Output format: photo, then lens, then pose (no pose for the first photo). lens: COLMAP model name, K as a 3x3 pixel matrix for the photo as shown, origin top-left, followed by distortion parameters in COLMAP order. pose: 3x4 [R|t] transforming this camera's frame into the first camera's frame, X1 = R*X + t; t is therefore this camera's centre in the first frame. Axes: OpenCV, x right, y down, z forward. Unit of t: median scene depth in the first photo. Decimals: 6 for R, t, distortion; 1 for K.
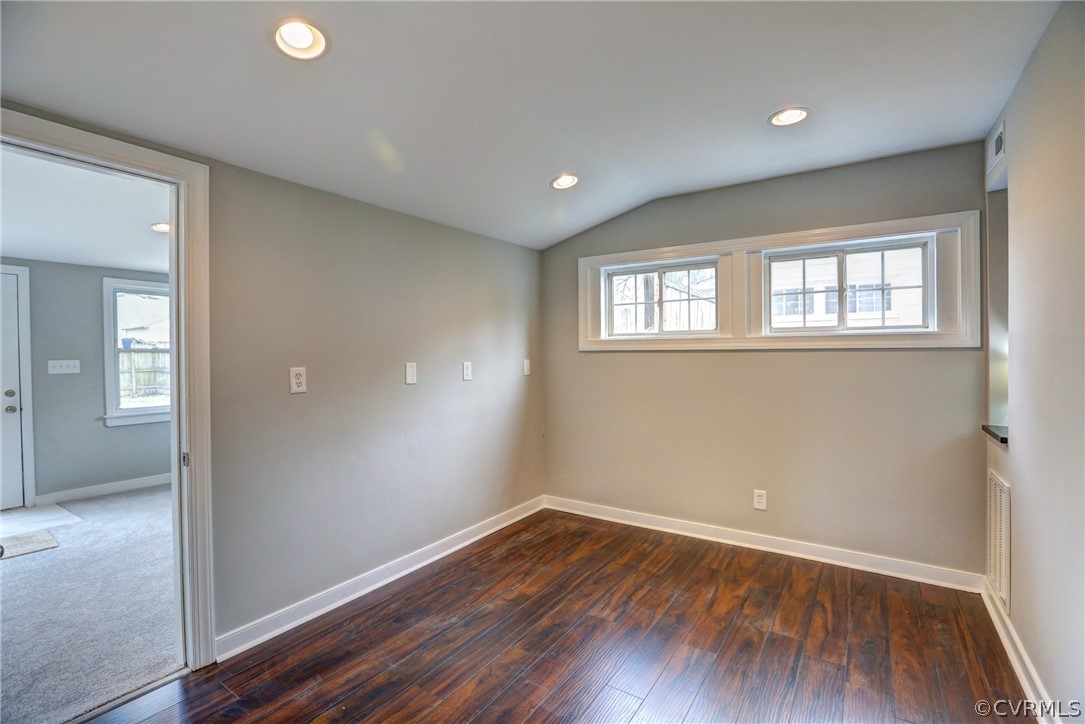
lens RADIAL K [[492.0, 0, 545.3], [0, 492.0, 362.6], [0, 0, 1]] dist [-0.050528, 0.016715]
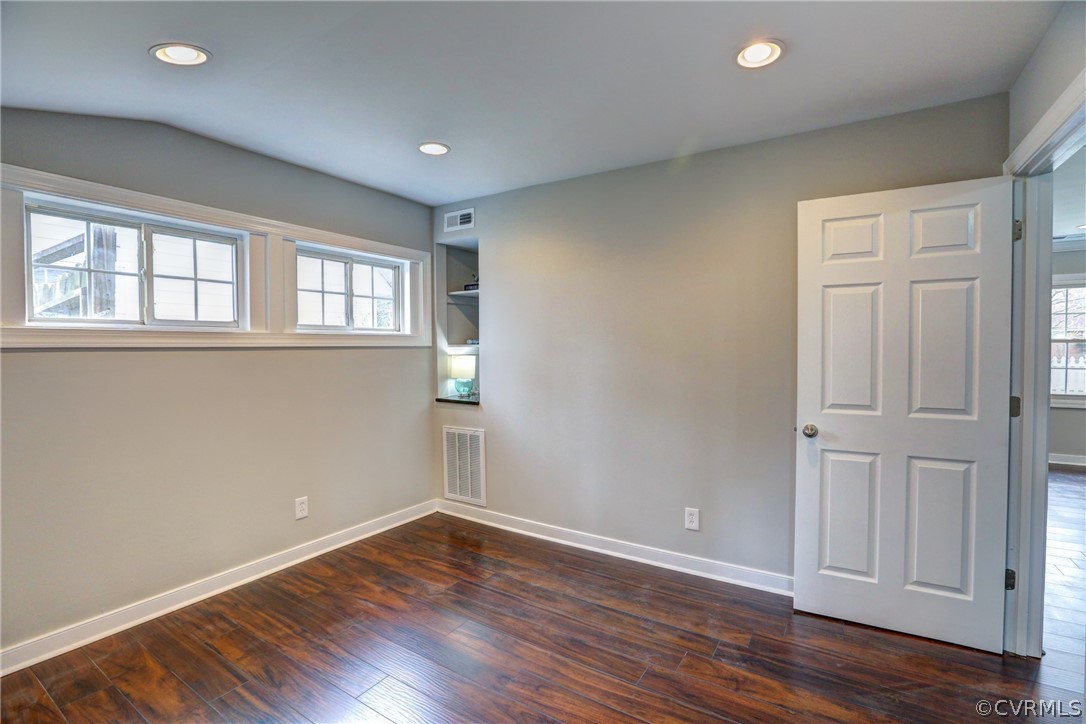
lens RADIAL K [[492.4, 0, 544.8], [0, 492.4, 358.8], [0, 0, 1]] dist [-0.050528, 0.016715]
pose [[-0.019018, -0.017501, 0.999666, -0.519457], [0.024669, 0.999534, 0.017968, -0.009675], [-0.999515, 0.025002, -0.018577, 0.568796]]
